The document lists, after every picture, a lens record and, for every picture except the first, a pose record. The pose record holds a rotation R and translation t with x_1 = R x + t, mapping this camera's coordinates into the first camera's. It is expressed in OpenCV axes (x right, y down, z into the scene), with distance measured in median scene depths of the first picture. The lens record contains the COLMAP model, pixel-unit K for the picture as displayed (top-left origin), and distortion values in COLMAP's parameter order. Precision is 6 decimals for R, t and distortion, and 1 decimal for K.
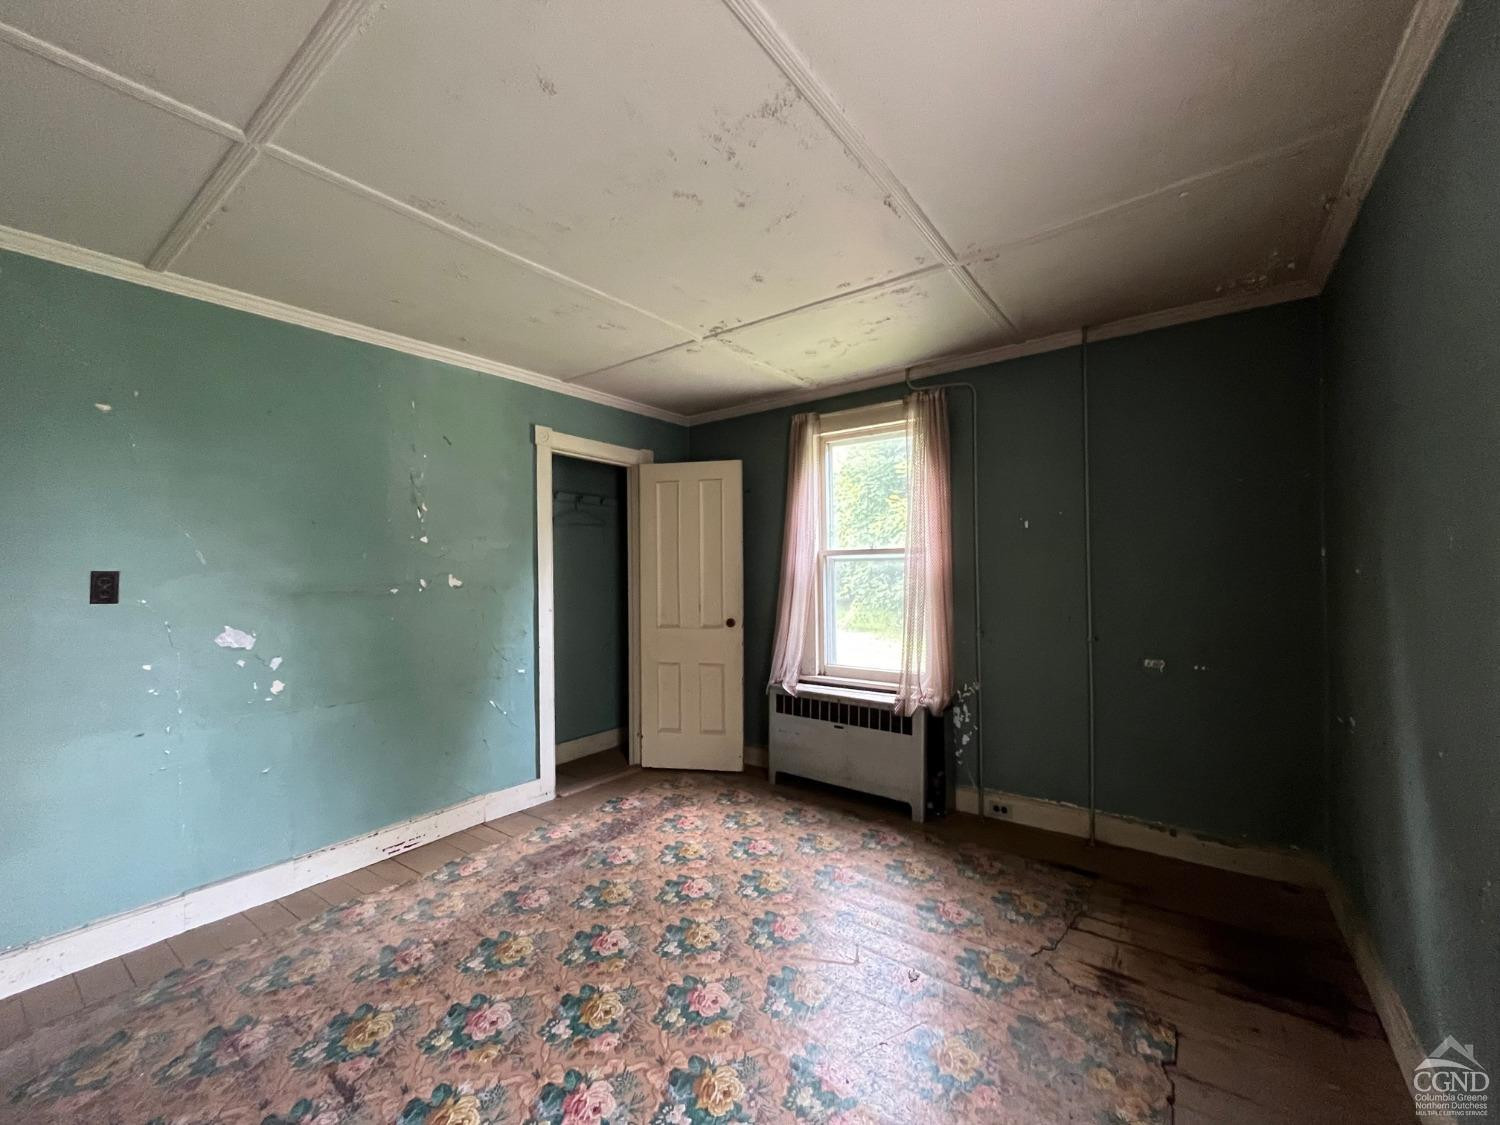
lens RADIAL K [[607.6, 0, 749.1], [0, 607.6, 565.8], [0, 0, 1]] dist [-0.002047, -0.000786]
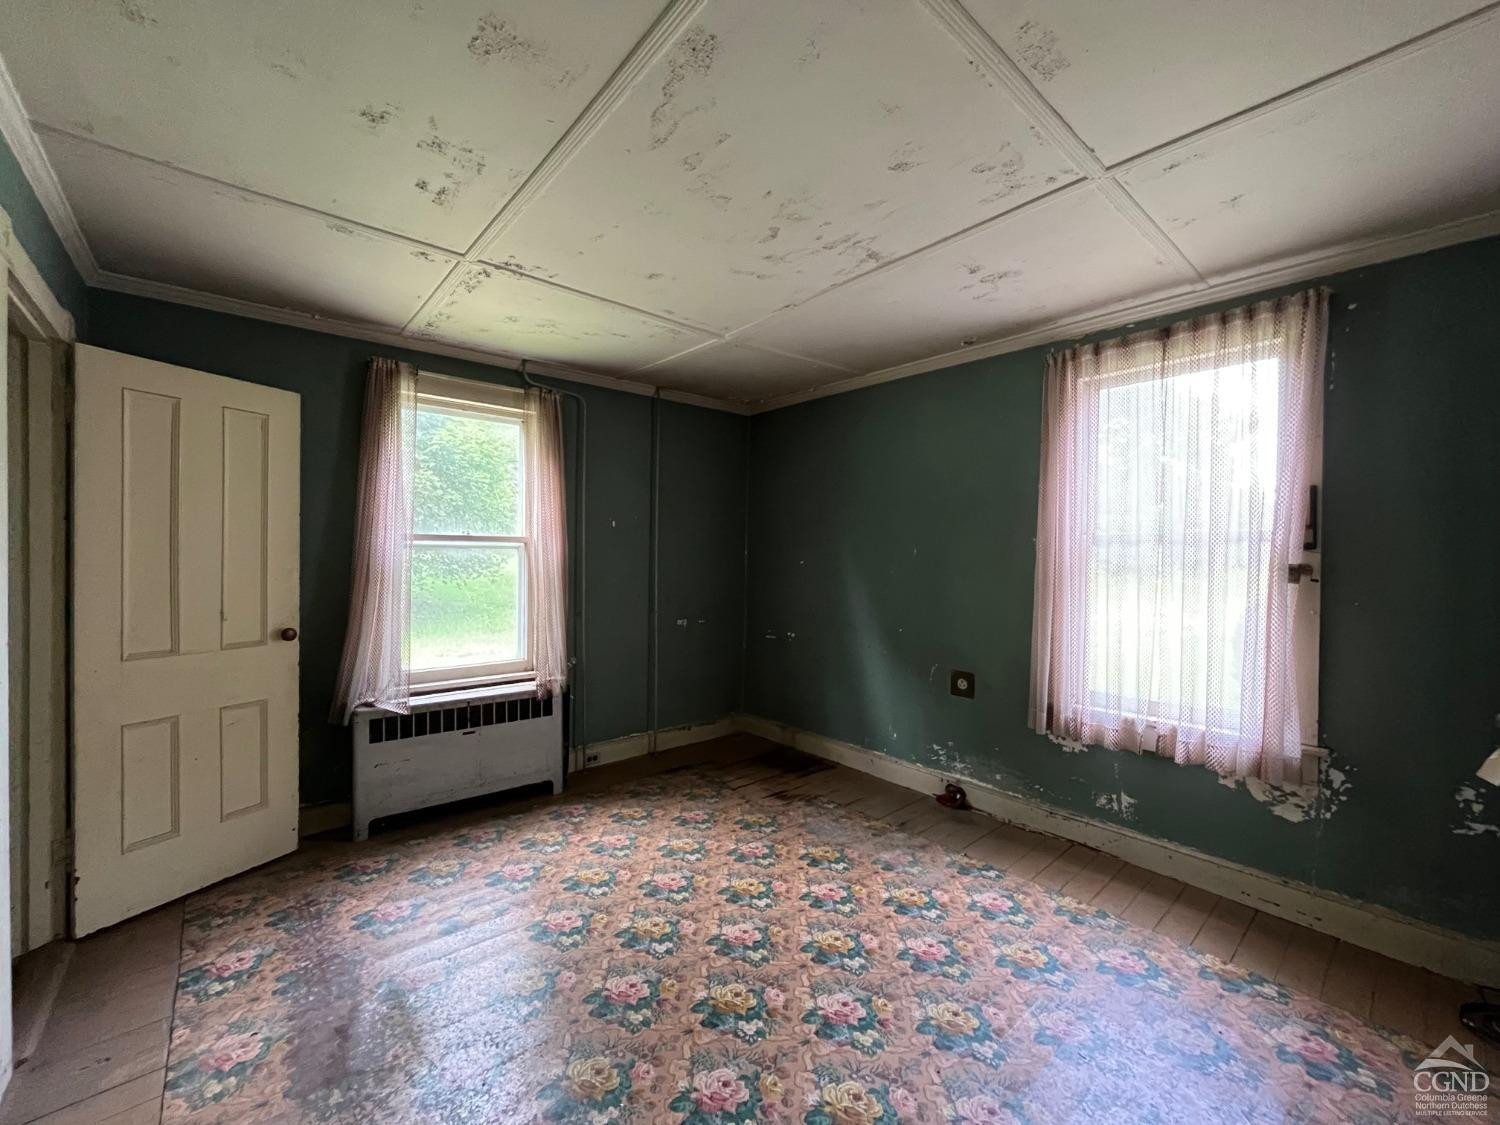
lens RADIAL K [[607.6, 0, 749.0], [0, 607.6, 564.6], [0, 0, 1]] dist [-0.002047, -0.000786]
pose [[0.223715, 0.001118, 0.974654, -0.687440], [-0.016117, 0.999867, 0.002552, 0.008534], [-0.974521, -0.016280, 0.223703, 0.432543]]
